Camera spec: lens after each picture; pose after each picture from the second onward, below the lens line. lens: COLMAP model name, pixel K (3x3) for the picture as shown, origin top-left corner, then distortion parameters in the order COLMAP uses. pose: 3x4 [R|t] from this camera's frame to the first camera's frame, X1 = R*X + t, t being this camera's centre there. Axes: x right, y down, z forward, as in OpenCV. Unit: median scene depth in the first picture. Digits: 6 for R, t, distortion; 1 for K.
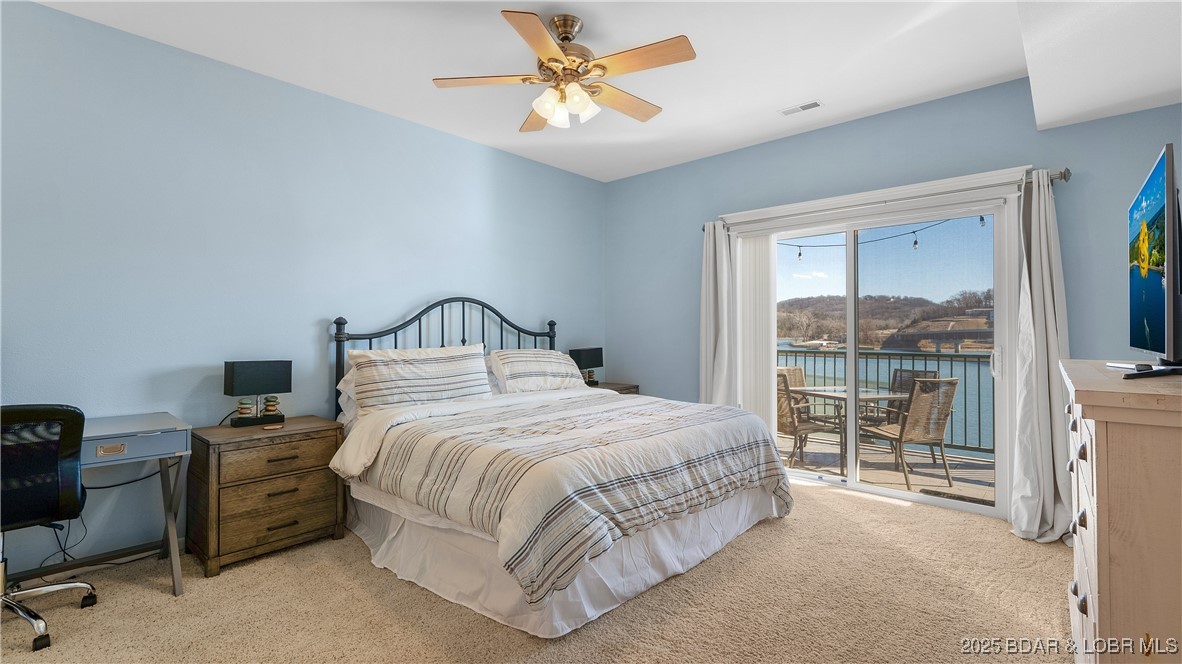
lens RADIAL K [[529.9, 0, 584.4], [0, 529.9, 332.1], [0, 0, 1]] dist [-0.000384, 0.000029]
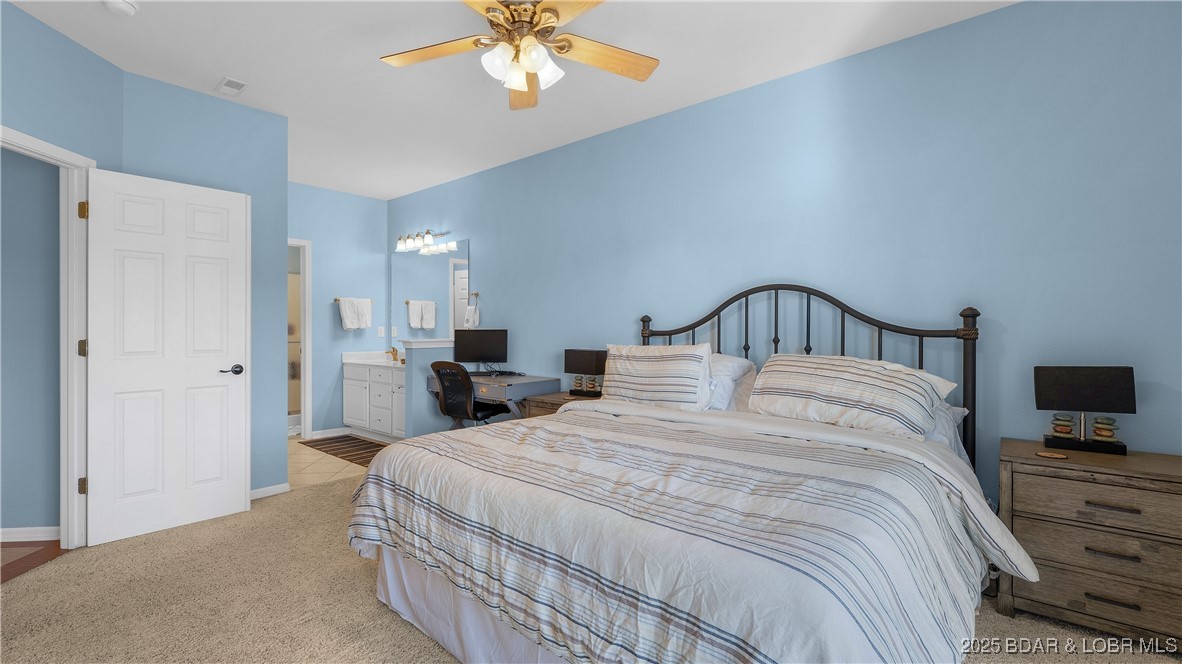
lens RADIAL K [[529.9, 0, 584.4], [0, 529.9, 332.1], [0, 0, 1]] dist [-0.000384, 0.000029]
pose [[0.029616, 0.002838, -0.999557, 0.557825], [-0.008865, 0.999957, 0.002576, 0.004767], [0.999522, 0.008785, 0.029640, 0.733134]]
